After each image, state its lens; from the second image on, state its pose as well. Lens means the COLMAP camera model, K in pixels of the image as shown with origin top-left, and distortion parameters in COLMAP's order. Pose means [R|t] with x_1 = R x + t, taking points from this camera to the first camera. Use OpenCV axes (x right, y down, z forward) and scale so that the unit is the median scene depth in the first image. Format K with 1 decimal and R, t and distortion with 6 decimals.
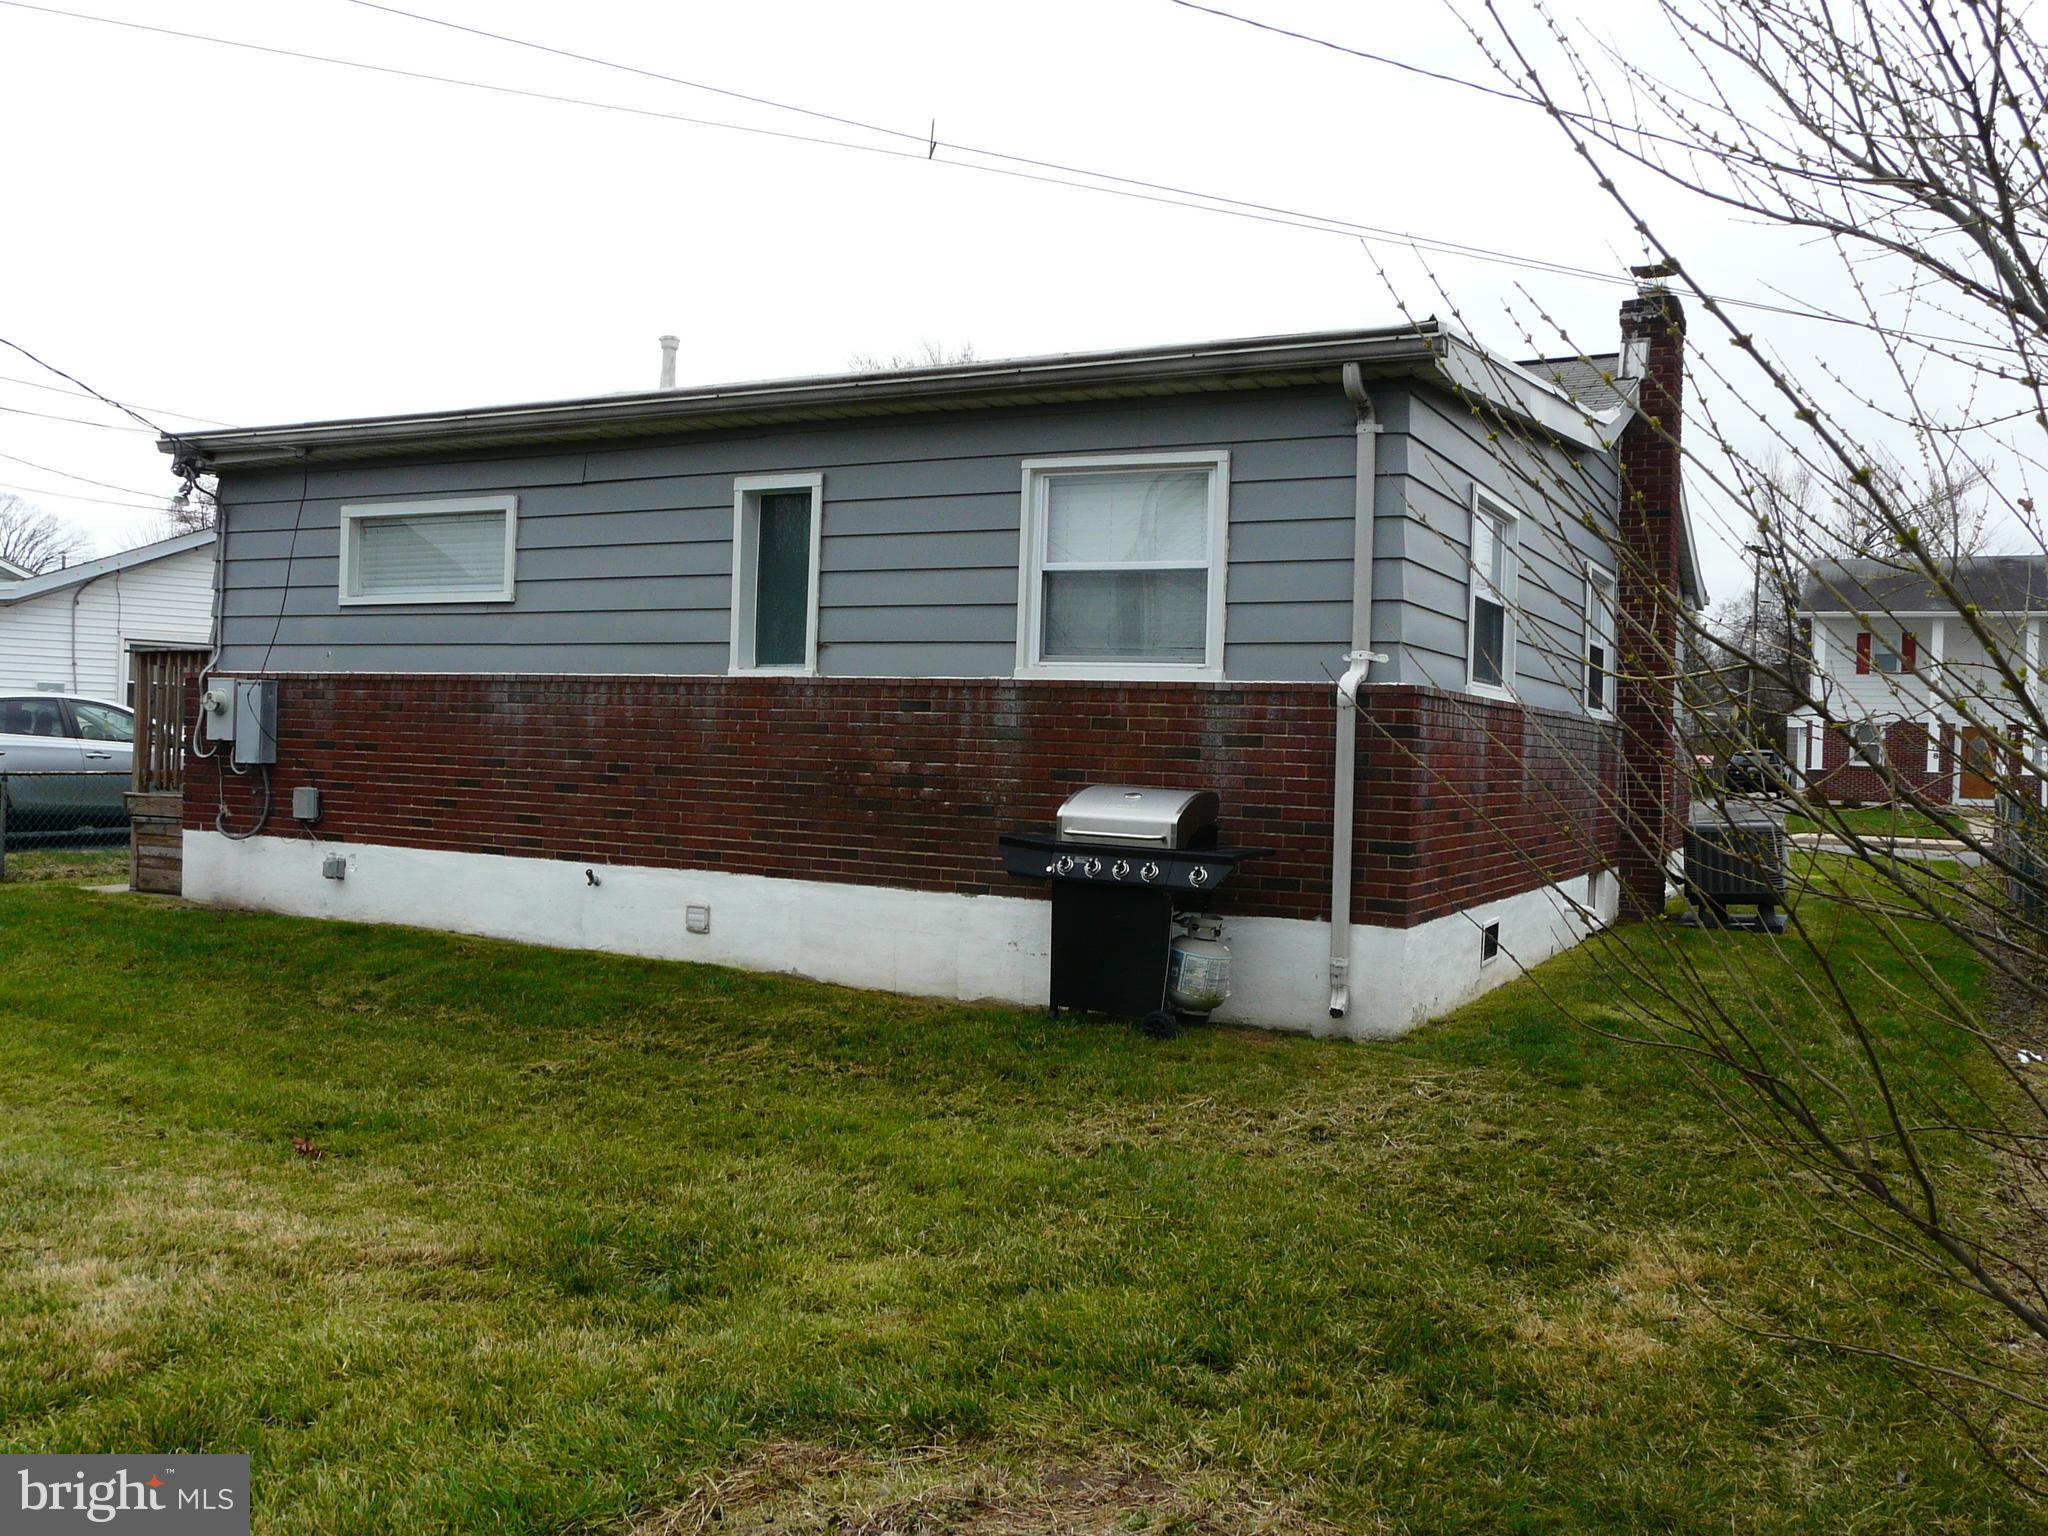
lens RADIAL K [[1697.3, 0, 1026.4], [0, 1697.3, 769.0], [0, 0, 1]] dist [-0.089599, 0.120481]
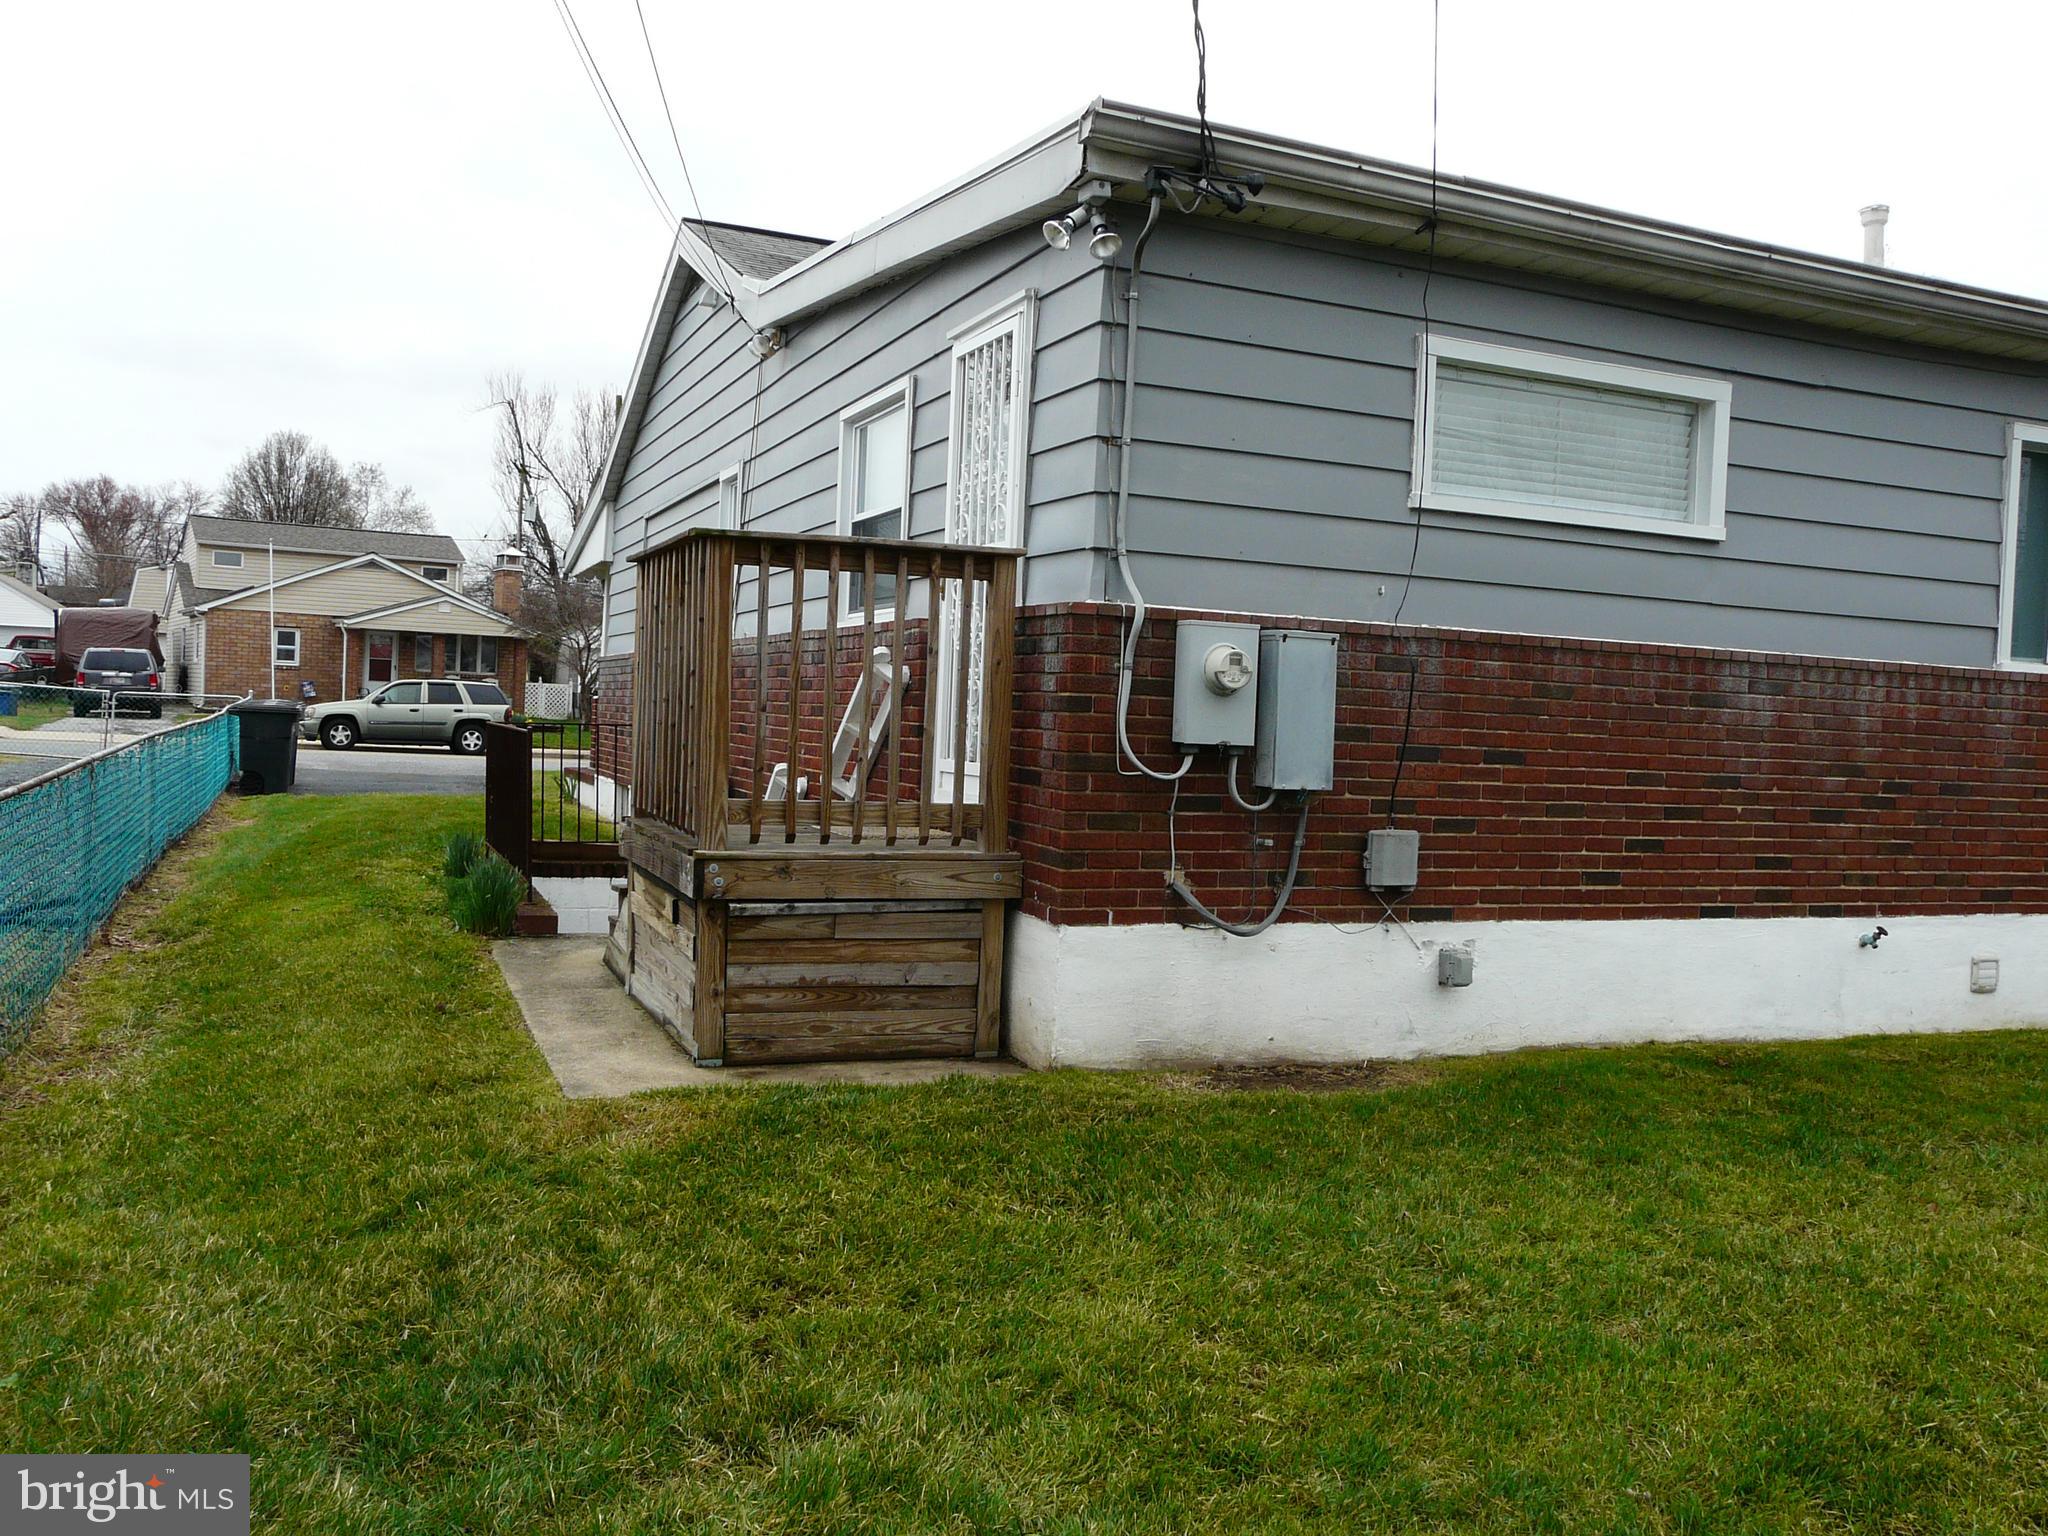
lens RADIAL K [[1697.3, 0, 1015.2], [0, 1697.3, 763.3], [0, 0, 1]] dist [-0.089599, 0.120481]
pose [[0.641944, -0.025331, 0.766333, -1.022091], [-0.013346, 0.998934, 0.044200, -0.037370], [-0.766636, -0.038601, 0.640921, 0.798897]]
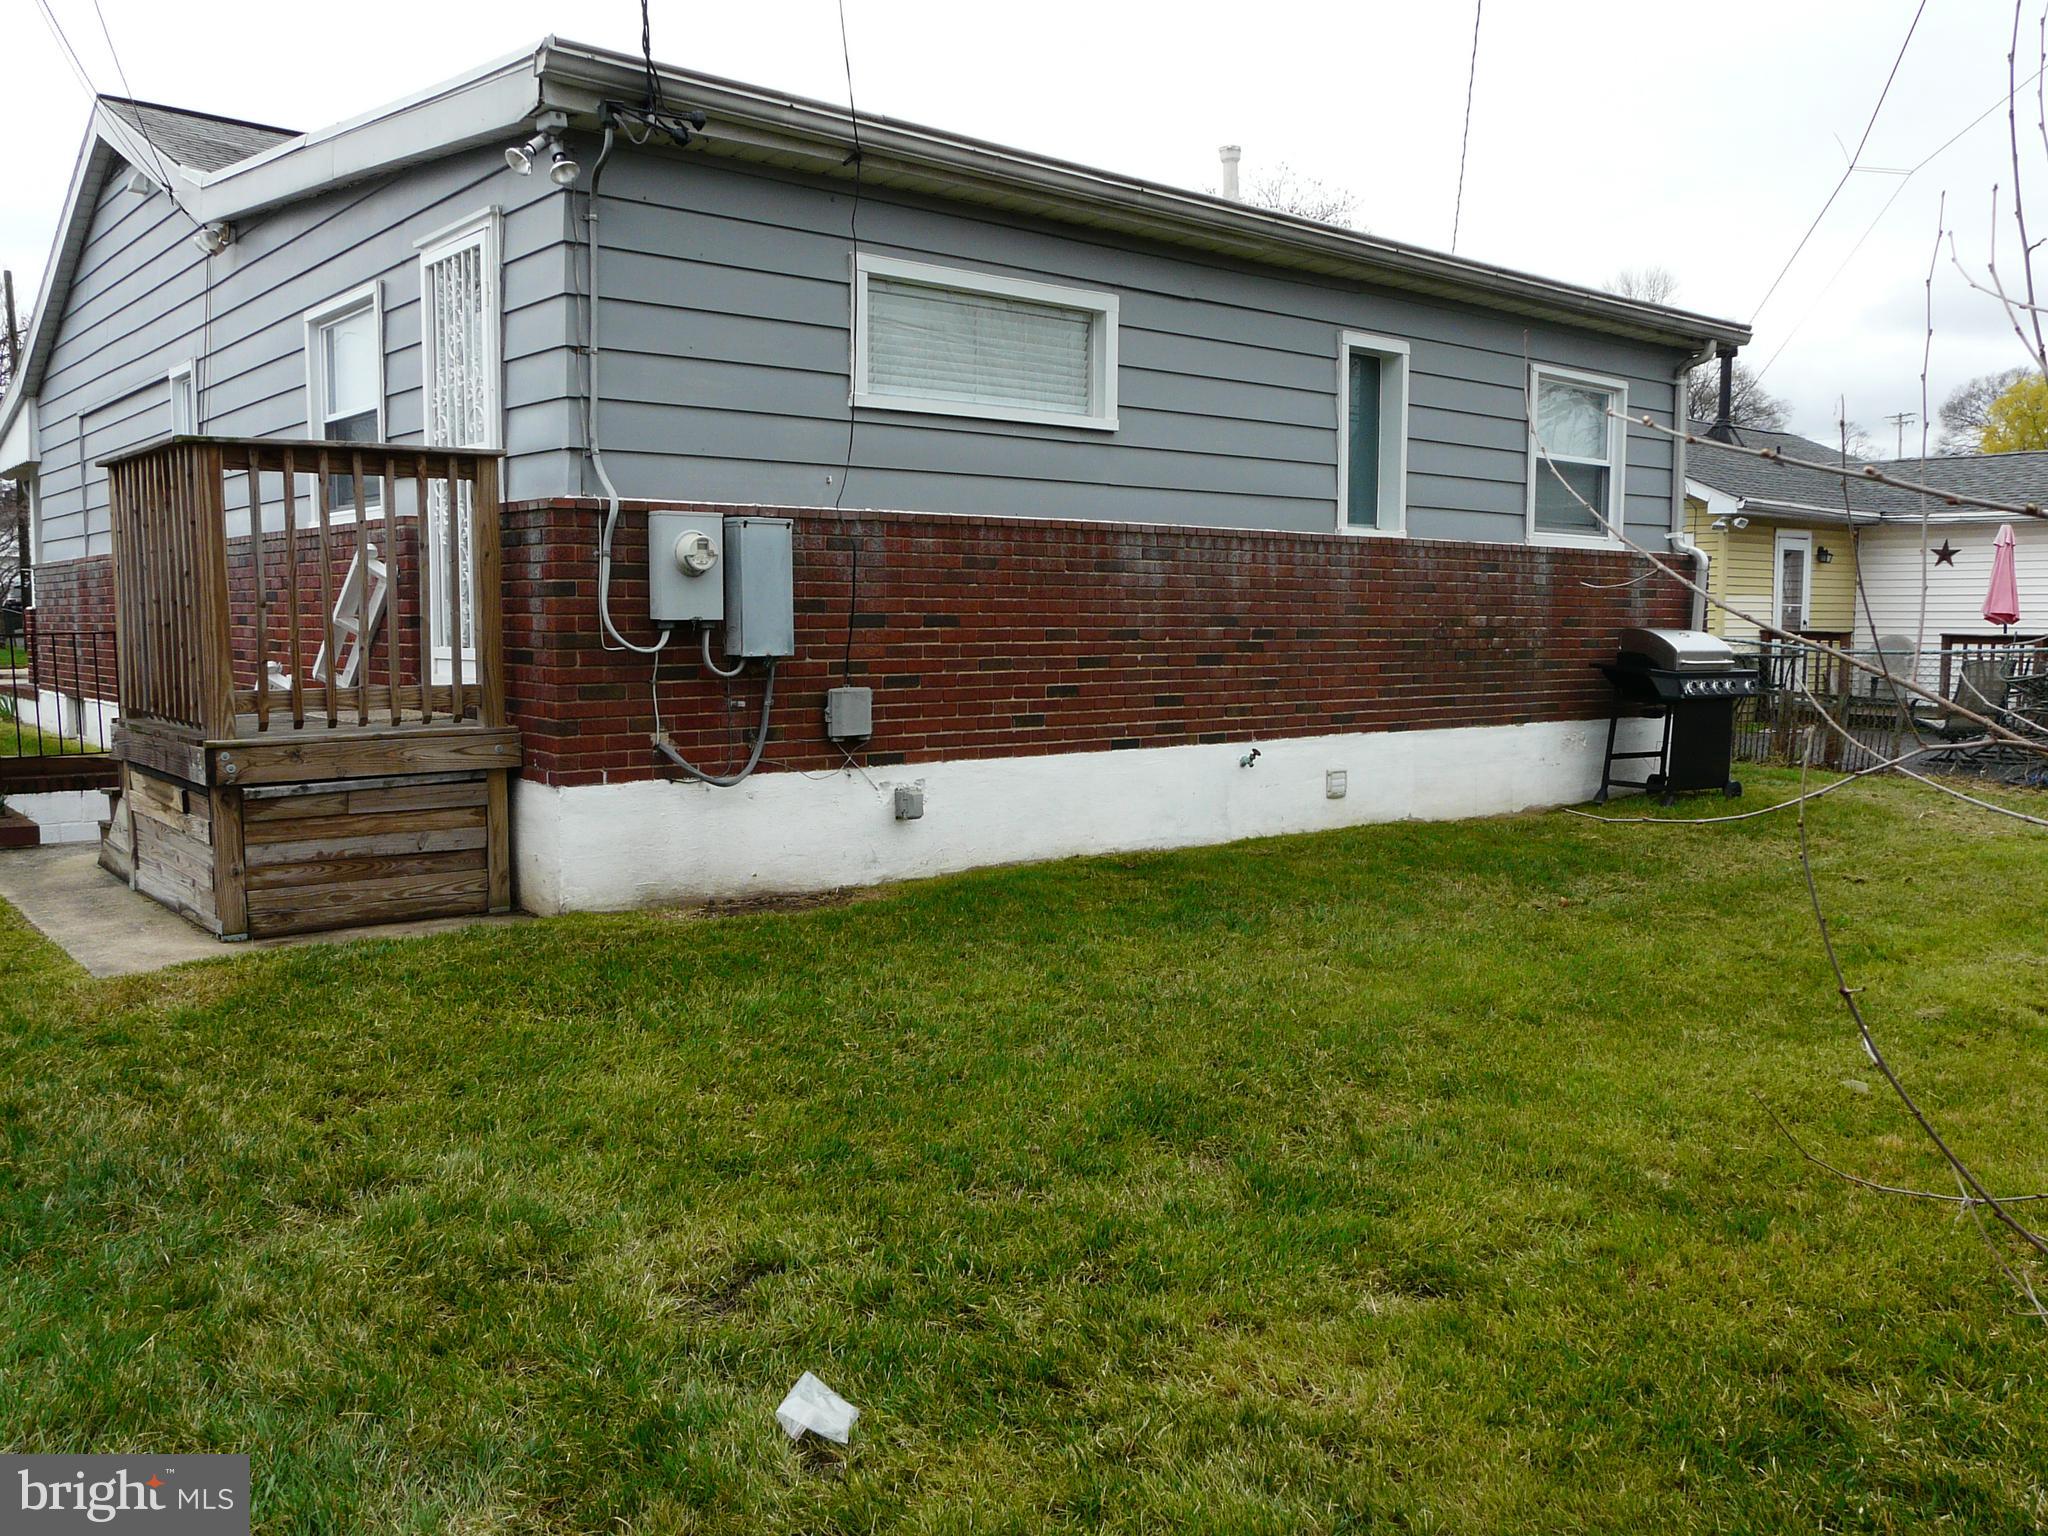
lens RADIAL K [[1697.3, 0, 1022.8], [0, 1697.3, 763.4], [0, 0, 1]] dist [-0.089599, 0.120481]
pose [[0.380739, -0.111466, 0.917939, -1.093370], [0.020534, 0.993482, 0.112122, -0.034734], [-0.924454, -0.023840, 0.380547, 0.747221]]
